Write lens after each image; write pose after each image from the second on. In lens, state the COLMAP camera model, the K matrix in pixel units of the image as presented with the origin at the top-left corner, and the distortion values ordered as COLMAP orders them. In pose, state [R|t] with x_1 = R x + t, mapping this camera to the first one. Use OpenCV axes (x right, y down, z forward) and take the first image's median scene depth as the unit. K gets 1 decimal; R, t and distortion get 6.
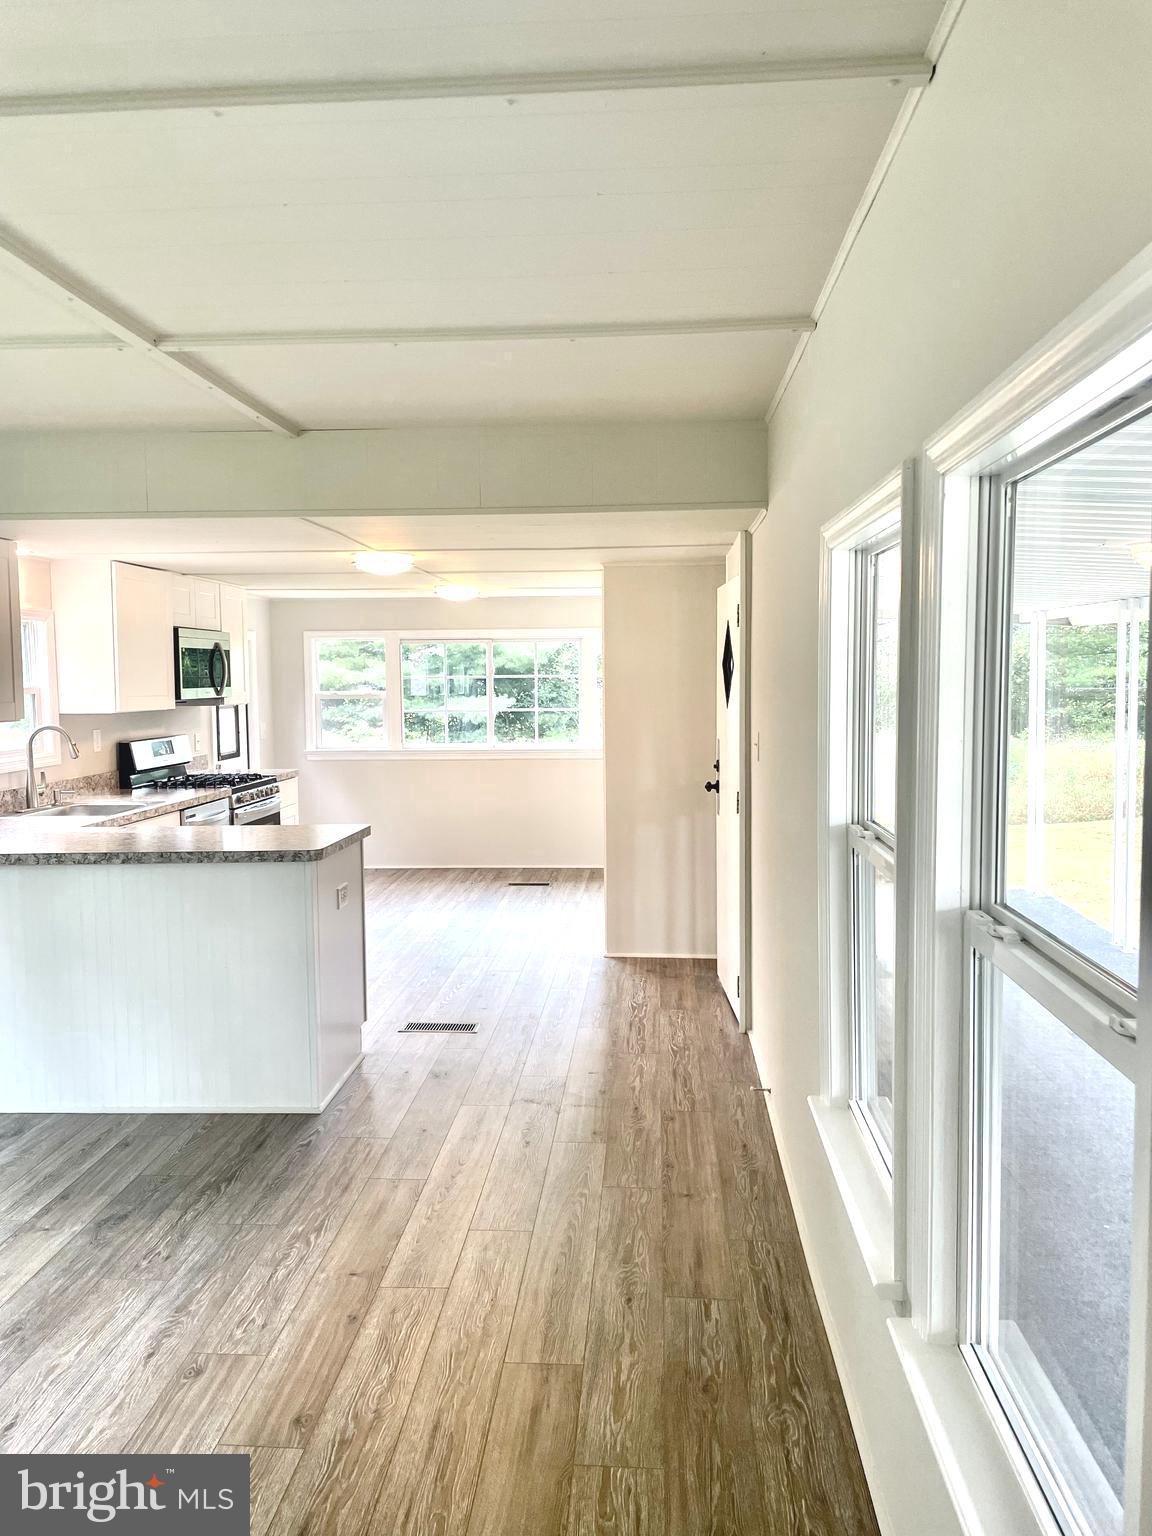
lens RADIAL K [[1156.4, 0, 603.8], [0, 1156.4, 750.8], [0, 0, 1]] dist [0.011221, -0.068967]
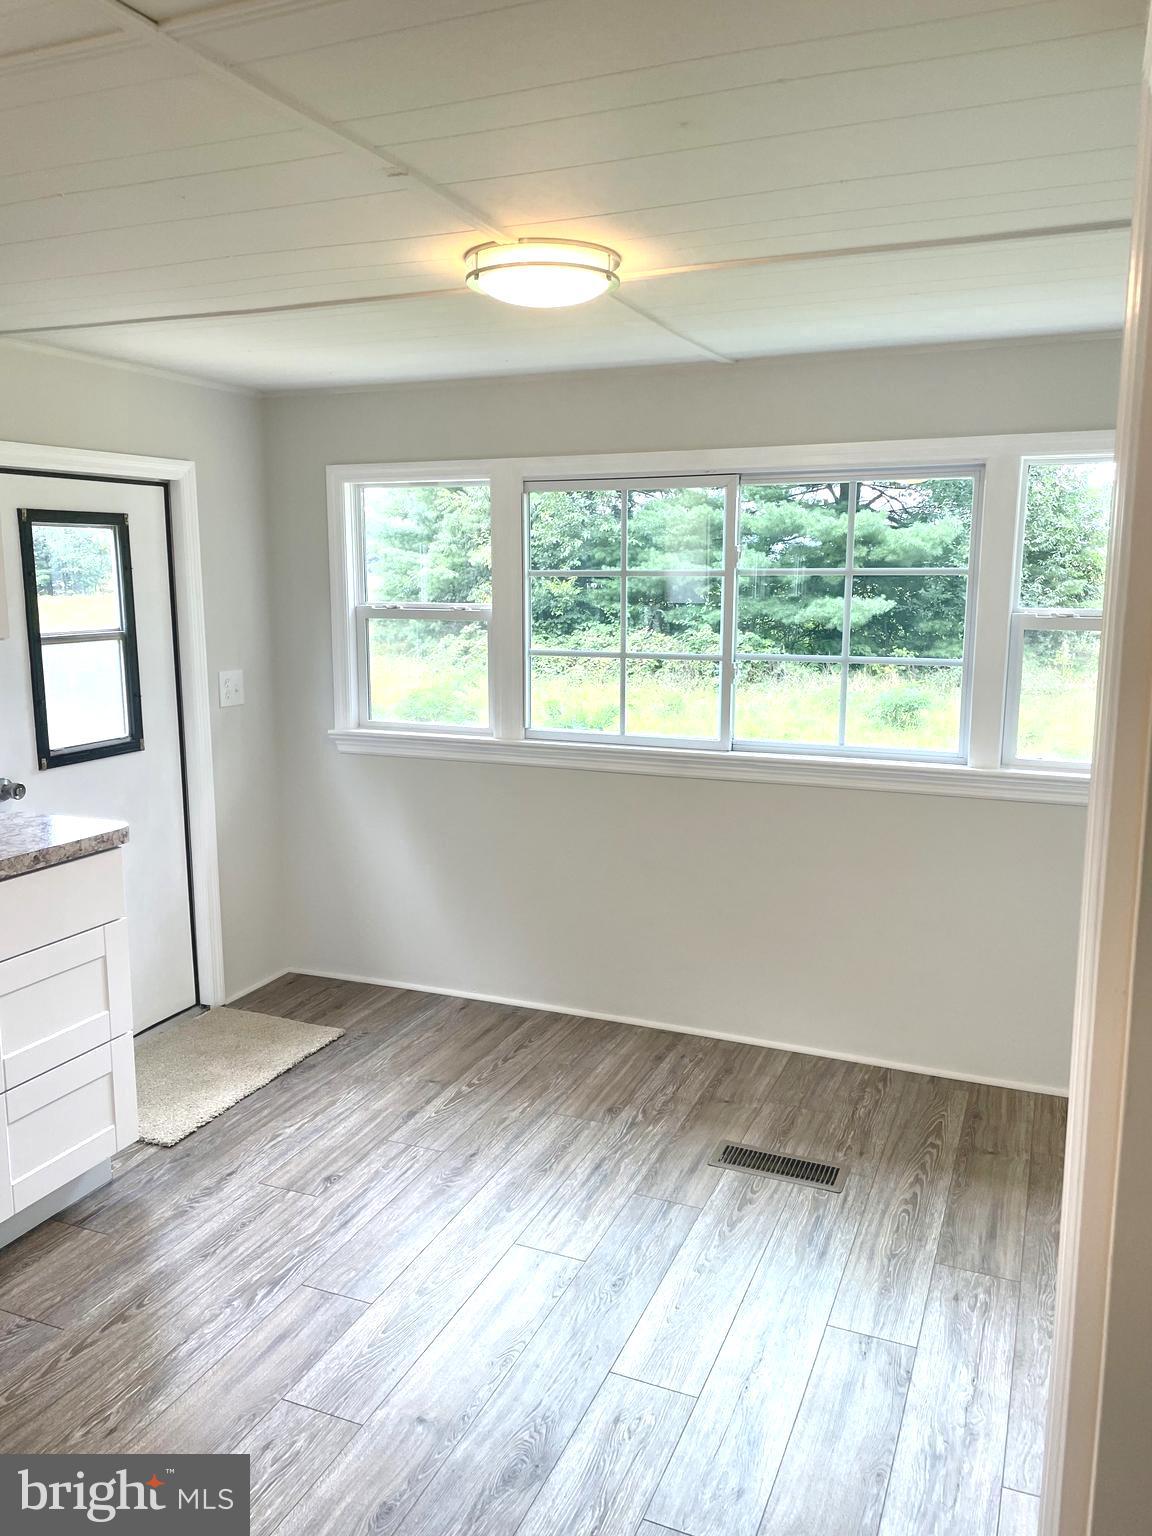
lens RADIAL K [[1156.4, 0, 531.5], [0, 1156.4, 834.9], [0, 0, 1]] dist [0.011221, -0.068967]
pose [[0.927095, 0.088005, -0.364350, -0.041406], [-0.029347, 0.986105, 0.163510, -0.081482], [0.373677, -0.140897, 0.916795, 1.384353]]
